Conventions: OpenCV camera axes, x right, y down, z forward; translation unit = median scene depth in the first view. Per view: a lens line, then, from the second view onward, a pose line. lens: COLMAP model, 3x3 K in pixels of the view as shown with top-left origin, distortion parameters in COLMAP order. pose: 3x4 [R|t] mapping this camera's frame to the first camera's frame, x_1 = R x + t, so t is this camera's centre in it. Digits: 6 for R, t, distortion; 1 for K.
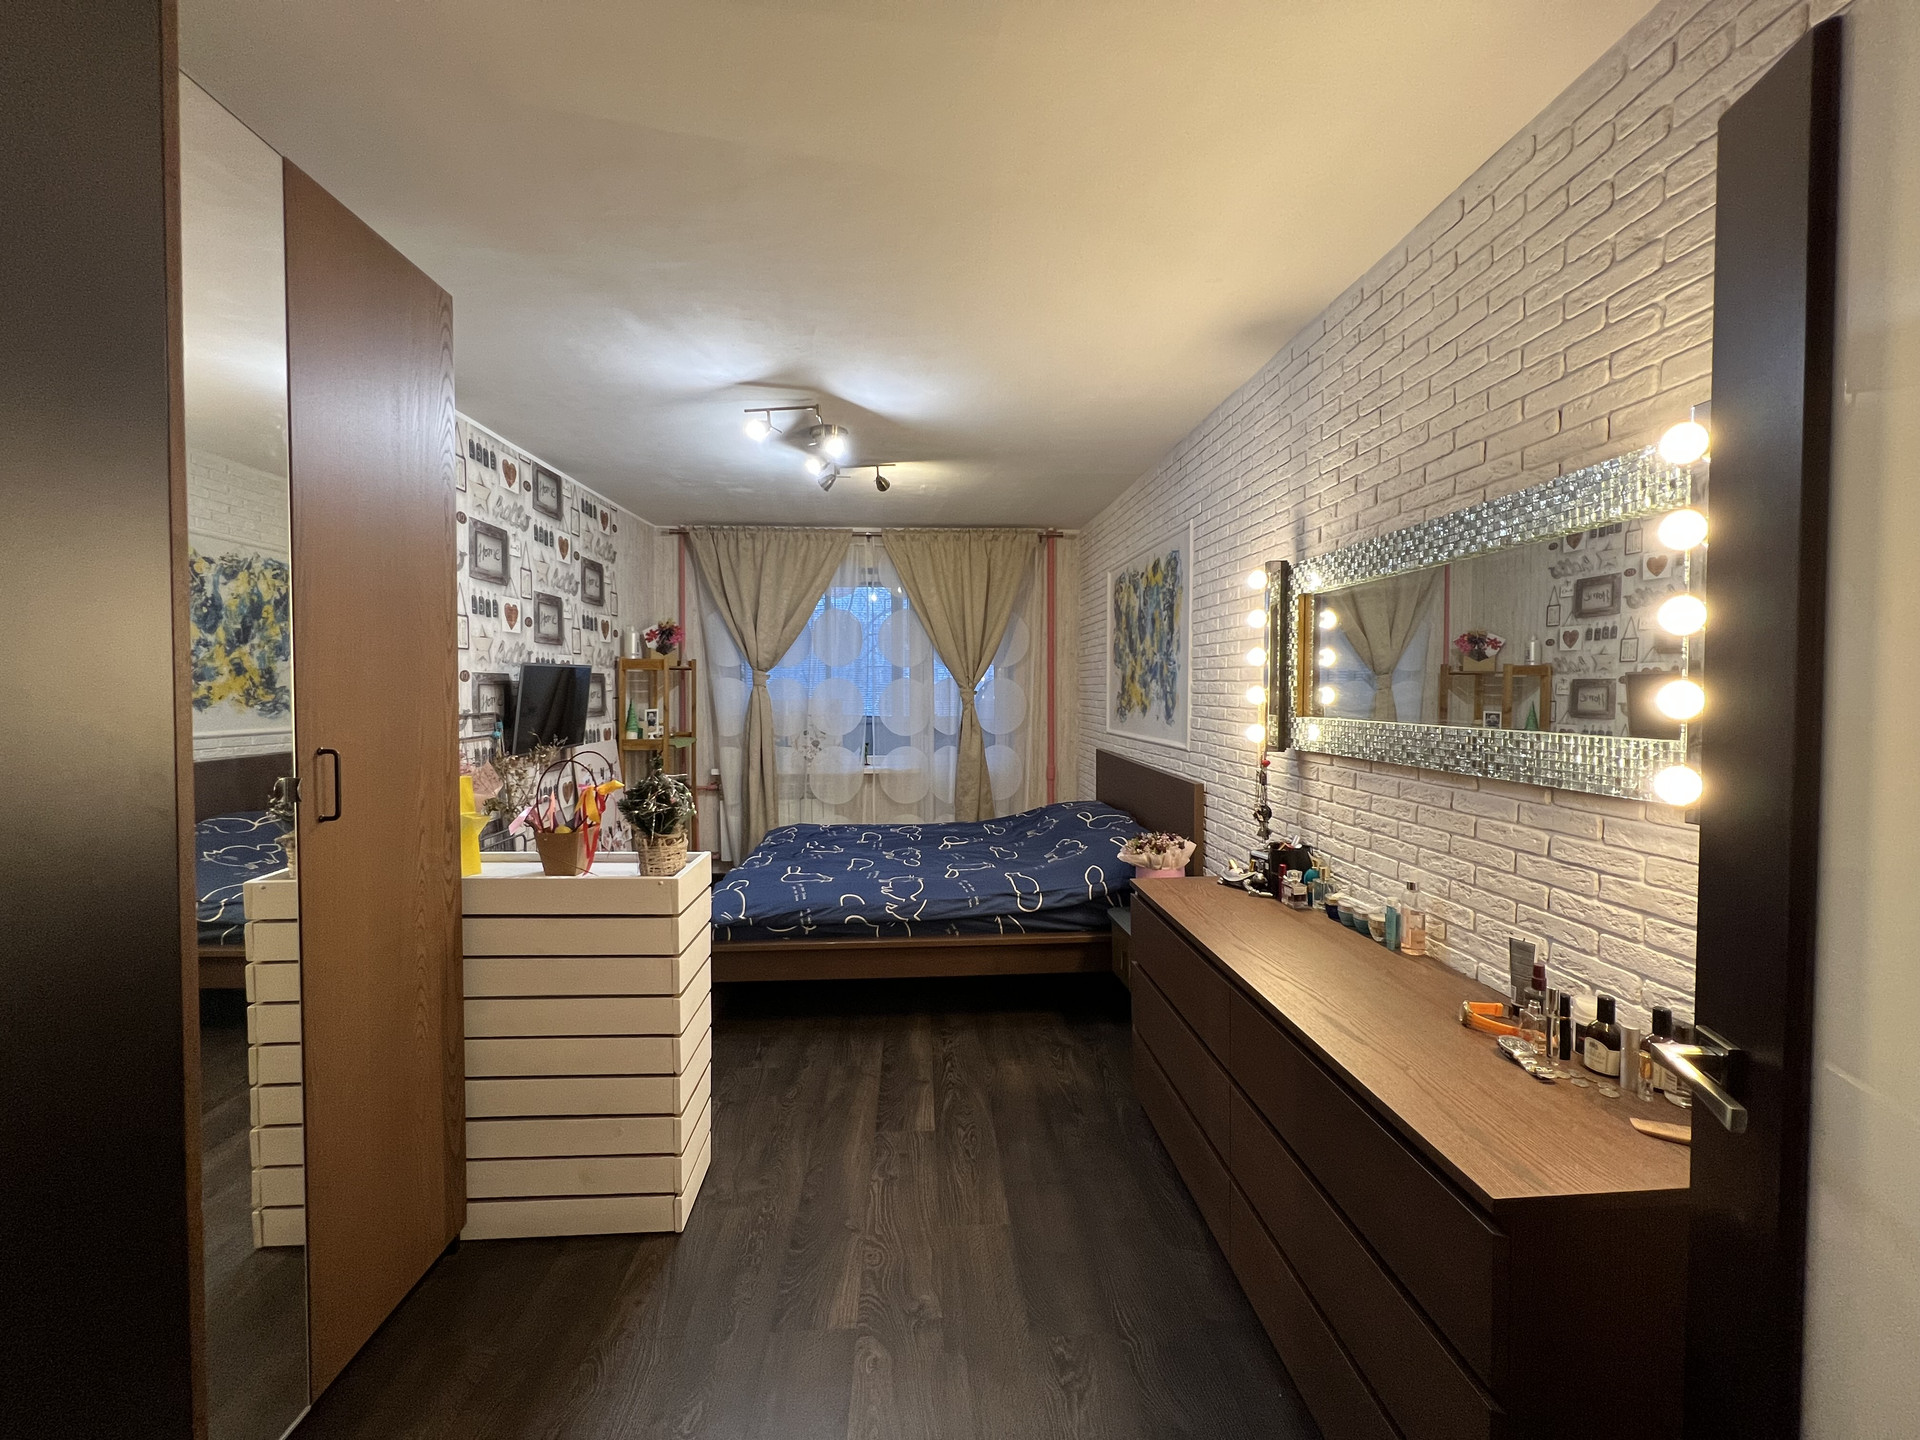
lens RADIAL K [[769.2, 0, 958.6], [0, 769.2, 711.6], [0, 0, 1]] dist [-0.003048, 0.001065]
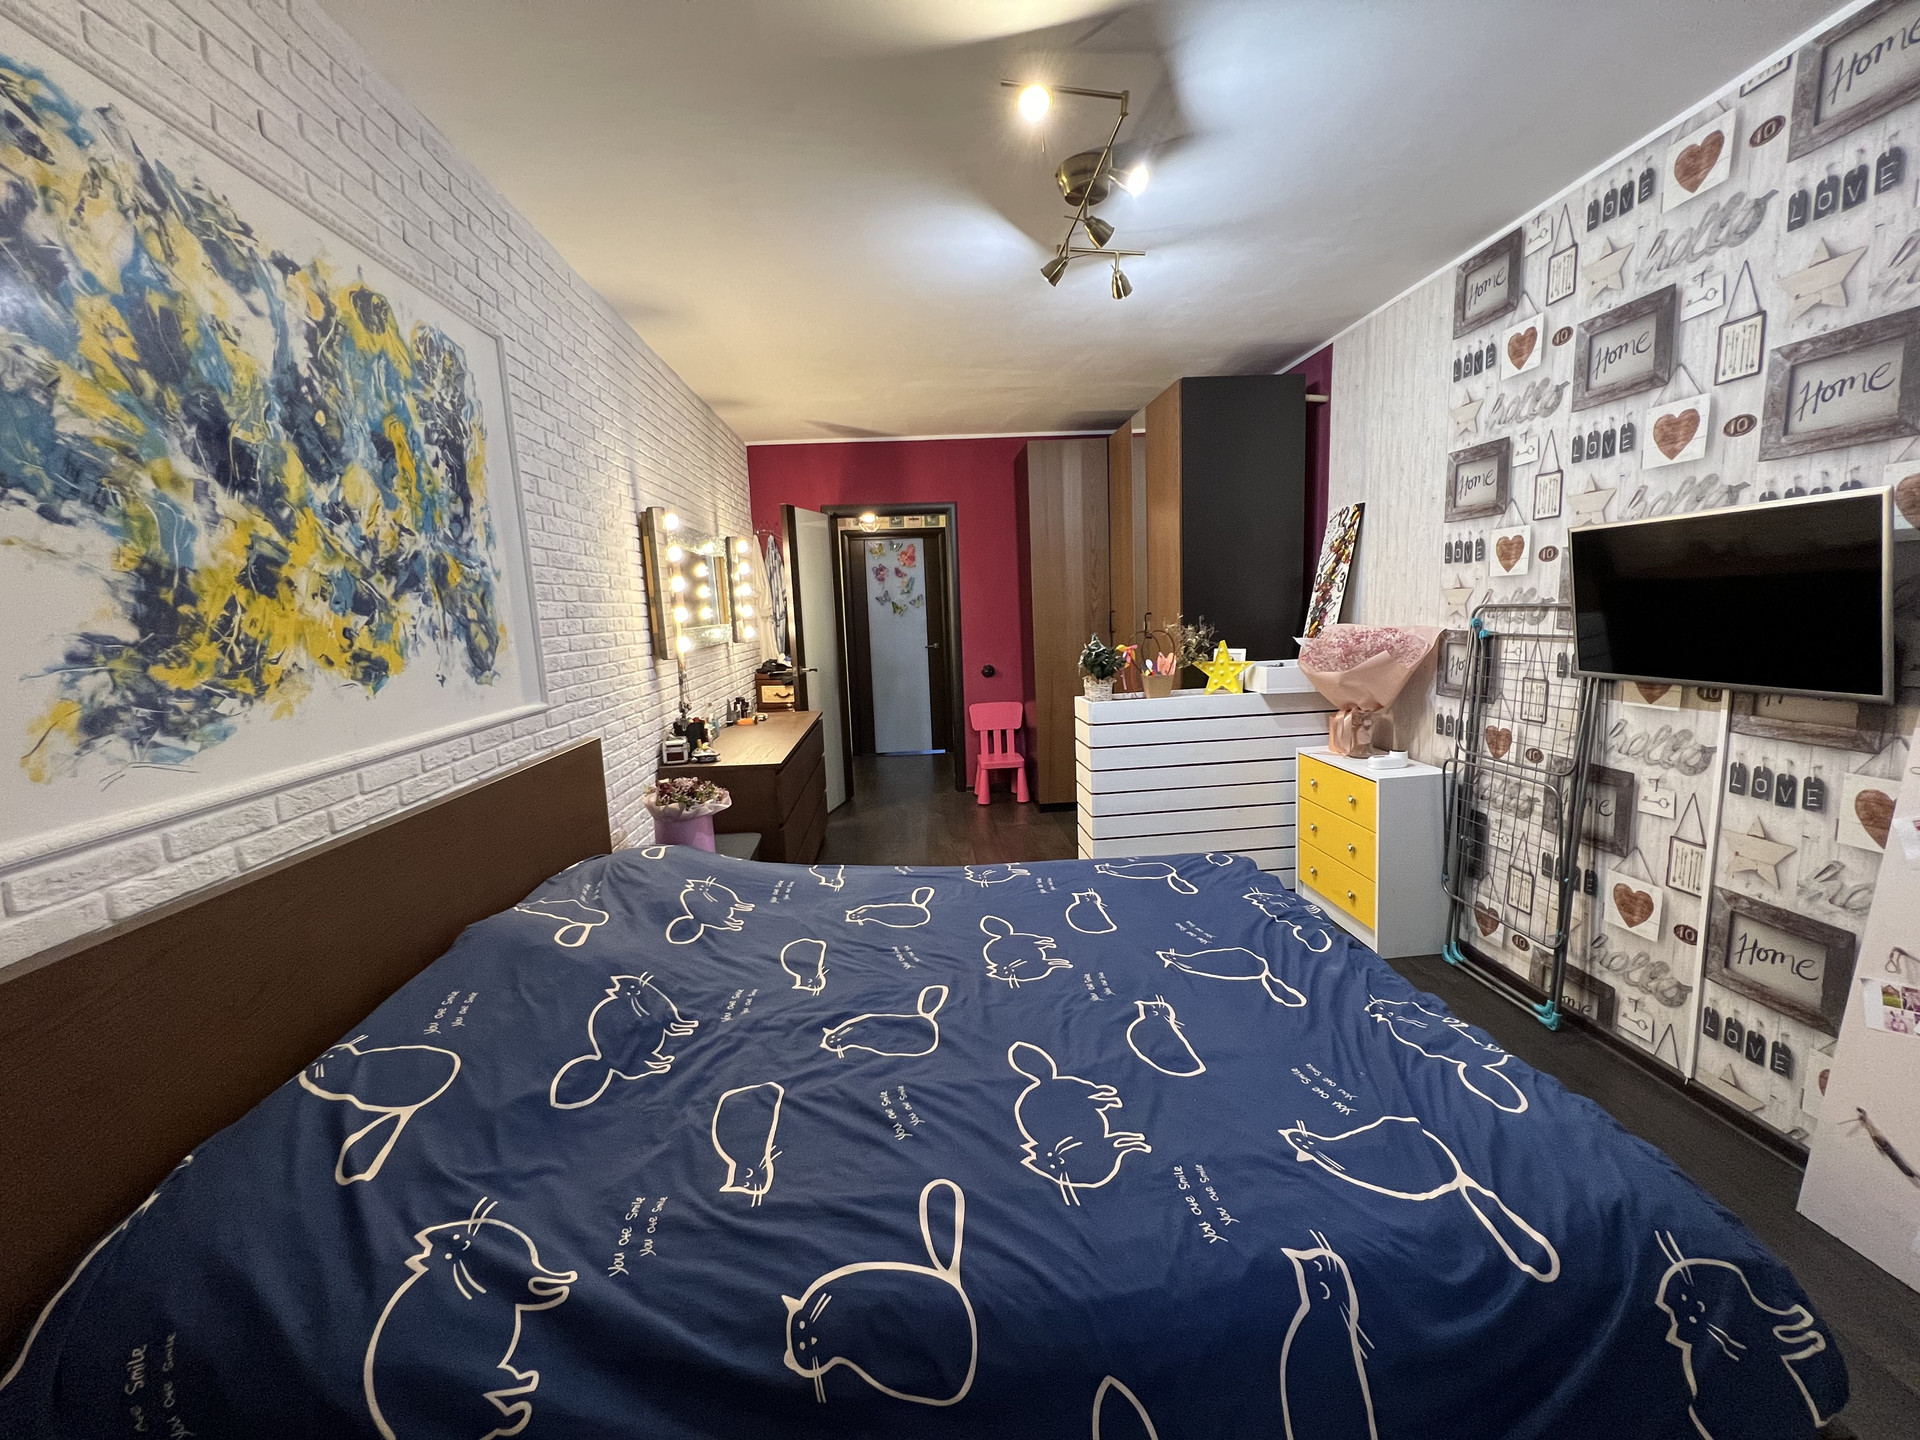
lens RADIAL K [[769.2, 0, 963.7], [0, 769.2, 726.6], [0, 0, 1]] dist [-0.003048, 0.001065]
pose [[-0.999117, 0.041736, 0.004813, -0.049286], [0.041905, 0.981767, 0.185410, -0.038796], [0.003013, 0.185448, -0.982650, 1.585300]]
